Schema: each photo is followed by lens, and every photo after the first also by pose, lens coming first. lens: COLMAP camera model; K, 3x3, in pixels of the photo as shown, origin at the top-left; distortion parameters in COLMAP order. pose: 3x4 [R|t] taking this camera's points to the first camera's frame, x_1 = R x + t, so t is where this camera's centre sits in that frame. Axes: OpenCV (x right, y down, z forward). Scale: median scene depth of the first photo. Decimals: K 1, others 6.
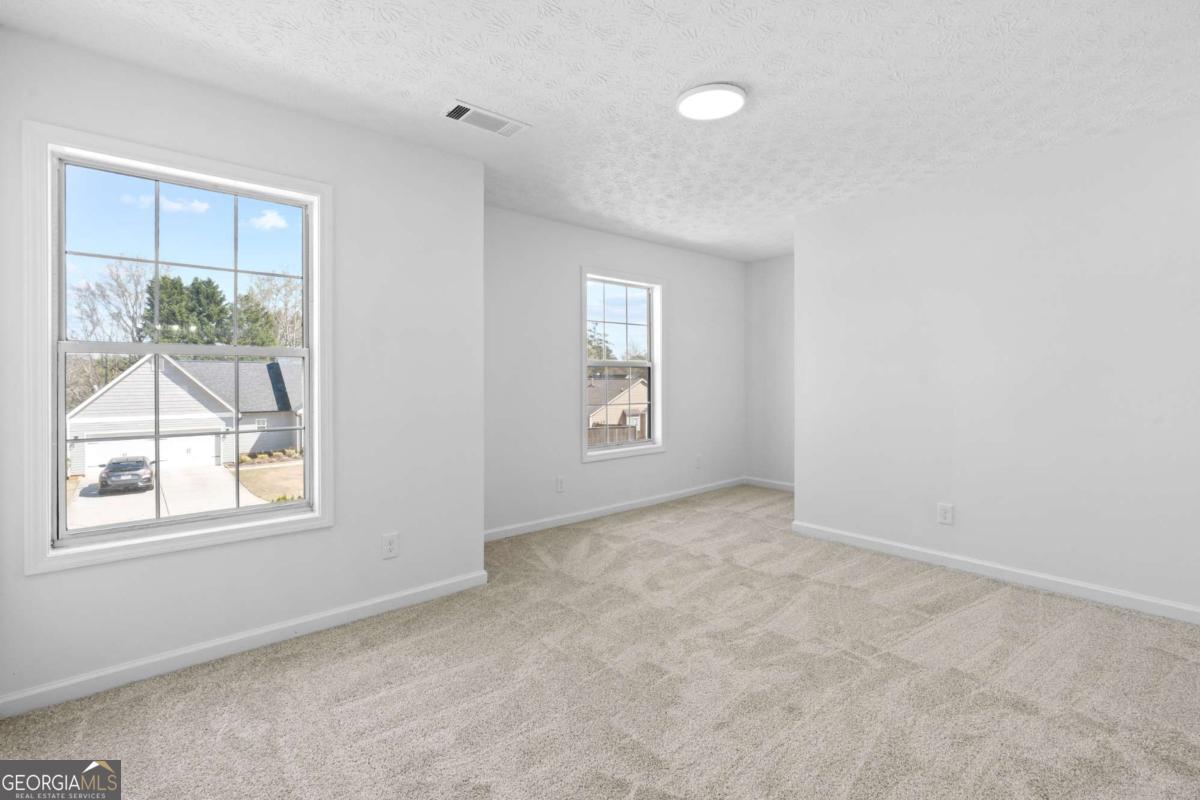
lens RADIAL K [[544.4, 0, 601.9], [0, 544.4, 365.2], [0, 0, 1]] dist [-0.002514, -0.000733]
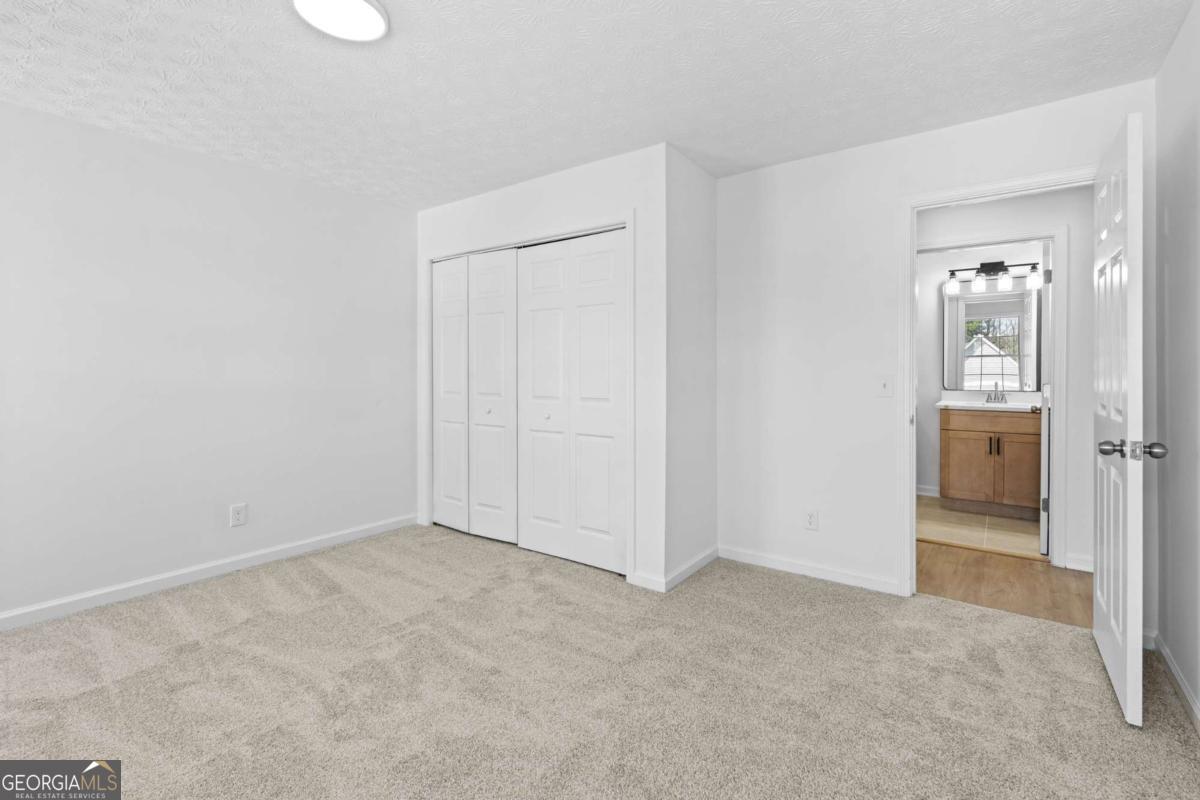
lens RADIAL K [[544.4, 0, 601.9], [0, 544.4, 365.2], [0, 0, 1]] dist [-0.002514, -0.000733]
pose [[-0.224058, 0.012715, 0.974493, -0.533724], [-0.020180, 0.999640, -0.017683, 0.015068], [-0.974367, -0.023627, -0.223721, 0.704320]]
